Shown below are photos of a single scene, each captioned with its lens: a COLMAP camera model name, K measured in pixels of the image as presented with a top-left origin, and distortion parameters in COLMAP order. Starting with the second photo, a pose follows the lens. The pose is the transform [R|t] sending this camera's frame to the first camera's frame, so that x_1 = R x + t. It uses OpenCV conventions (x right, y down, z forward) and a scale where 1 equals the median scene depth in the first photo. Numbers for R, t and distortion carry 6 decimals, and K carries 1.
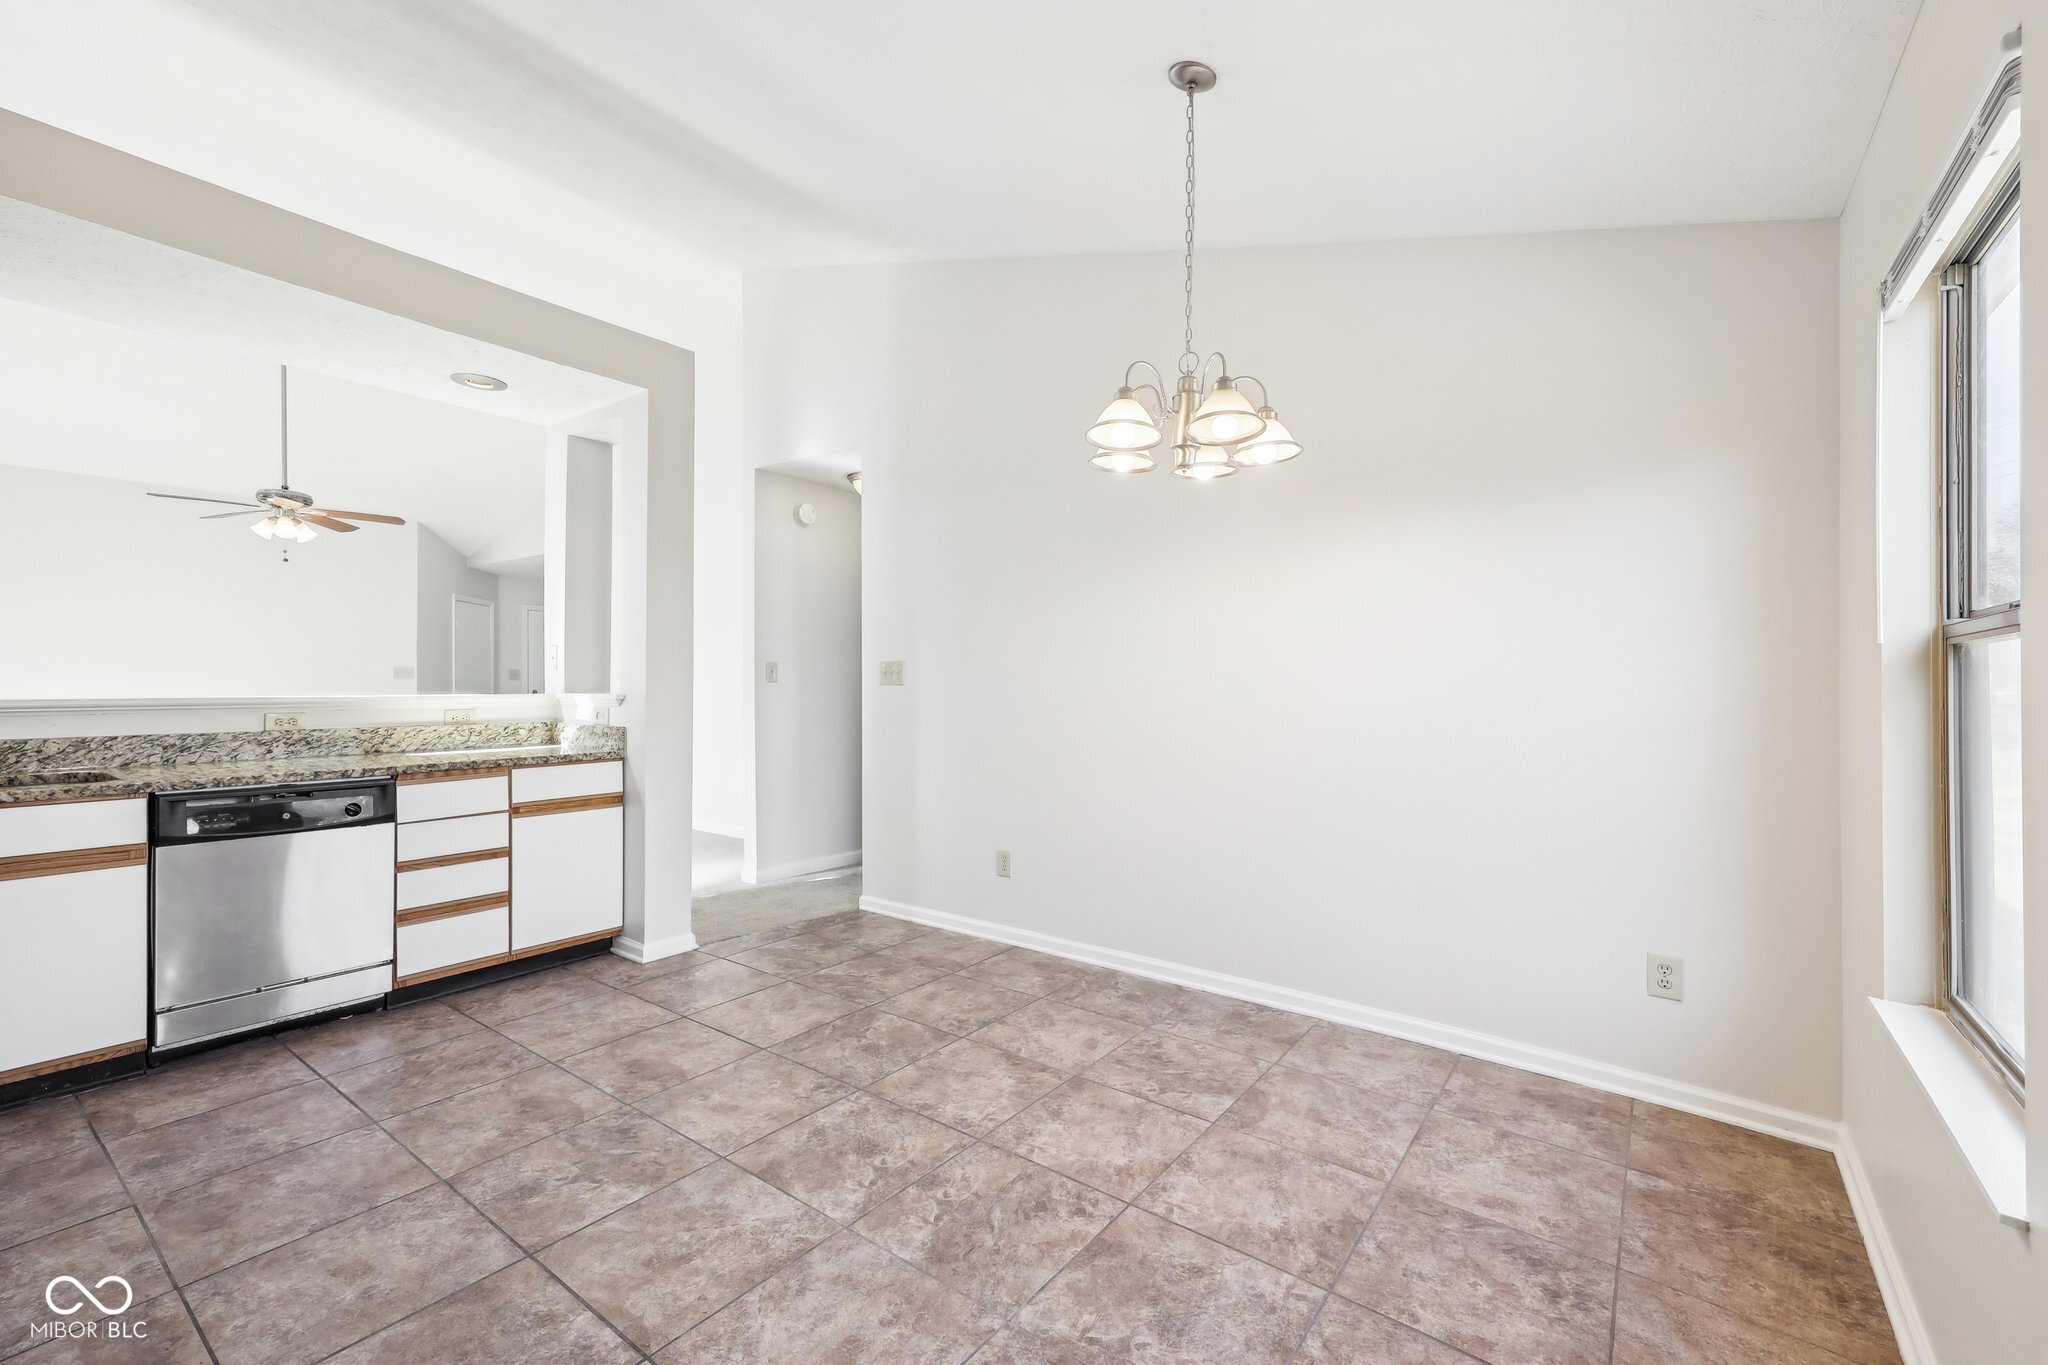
lens RADIAL K [[879.0, 0, 988.3], [0, 879.0, 673.2], [0, 0, 1]] dist [0.024631, -0.000086]
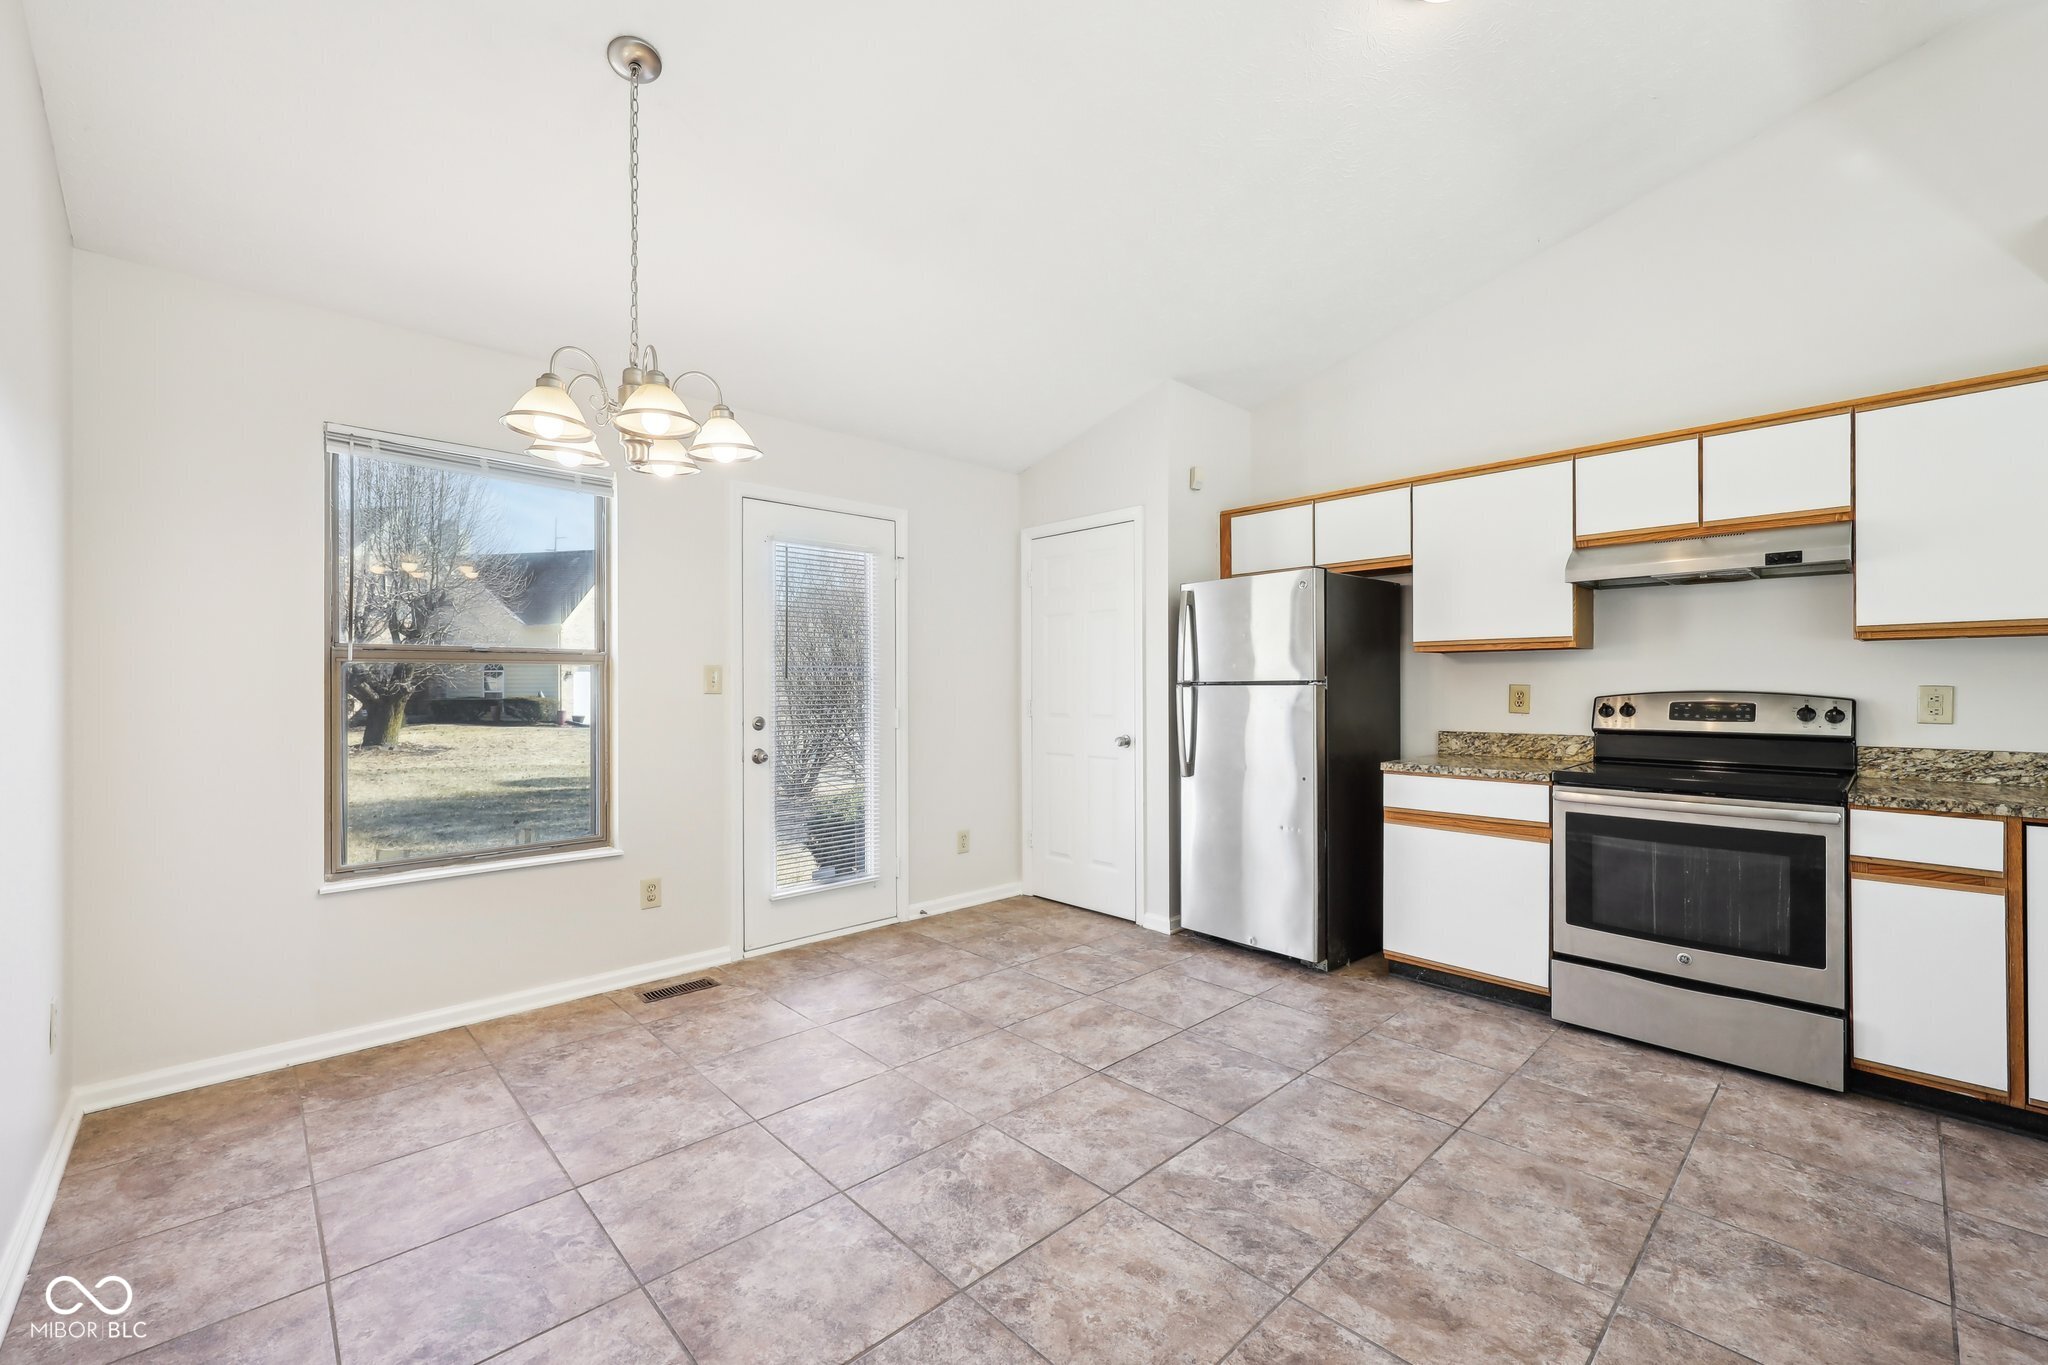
lens RADIAL K [[840.9, 0, 1024.0], [0, 840.9, 682.5], [0, 0, 1]] dist [0.003117, 0.000146]
pose [[-0.991731, -0.003363, 0.128287, -0.248280], [-0.004725, 0.999936, -0.010317, 0.006732], [-0.128244, -0.010838, -0.991683, 1.488698]]
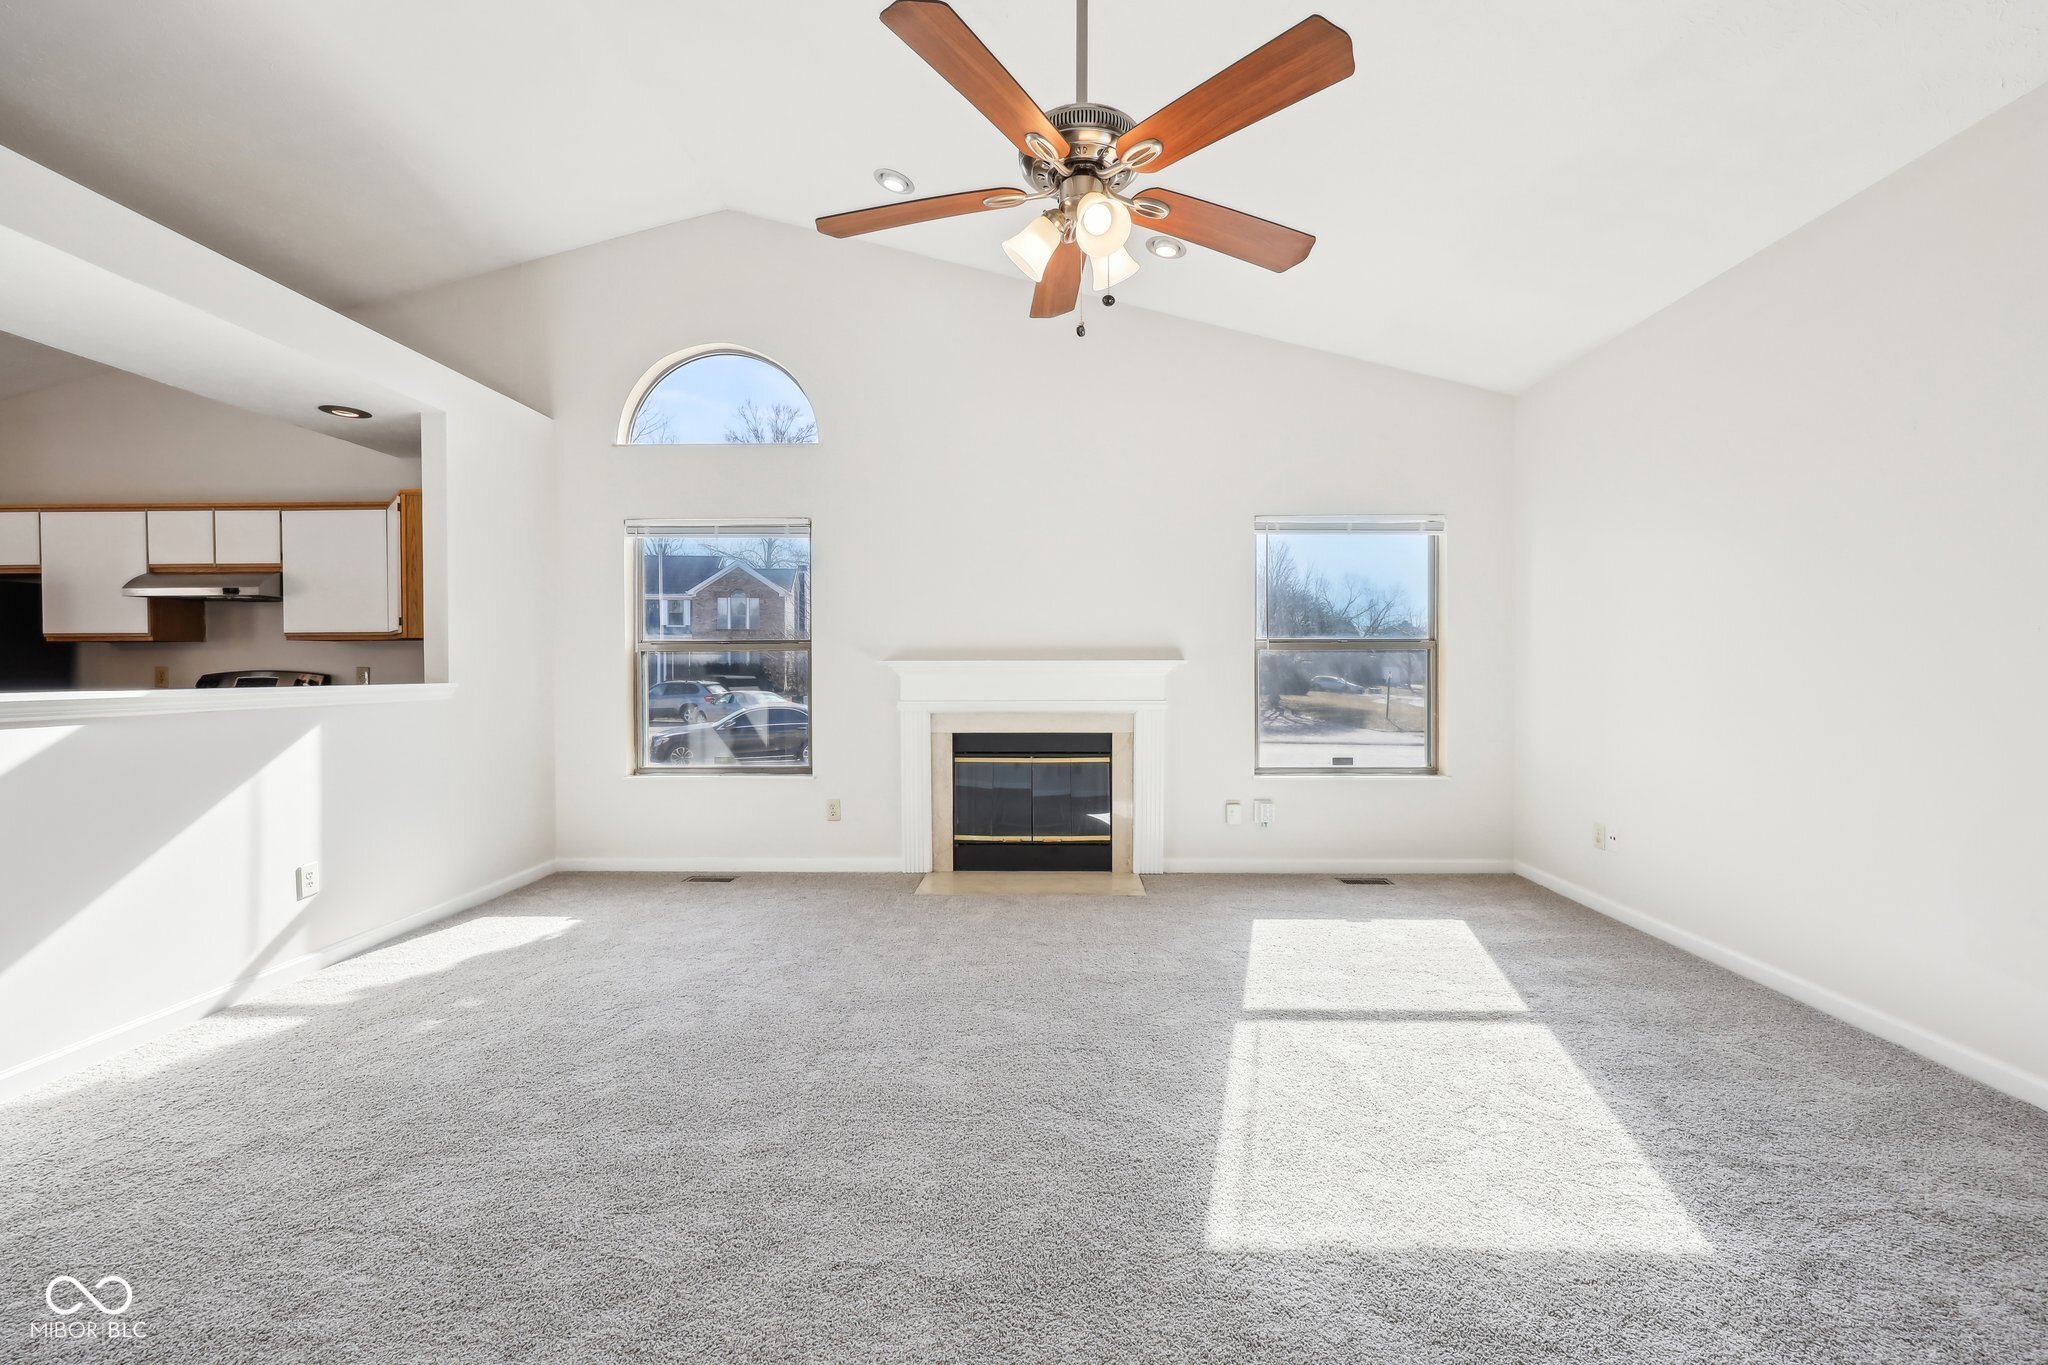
lens RADIAL K [[849.5, 0, 1043.7], [0, 849.5, 674.4], [0, 0, 1]] dist [-0.000419, -0.000108]
pose [[-0.788066, 0.001434, -0.615589, -1.211604], [0.001179, 0.999999, 0.000820, 0.011078], [0.615589, -0.000079, -0.788067, 2.672267]]
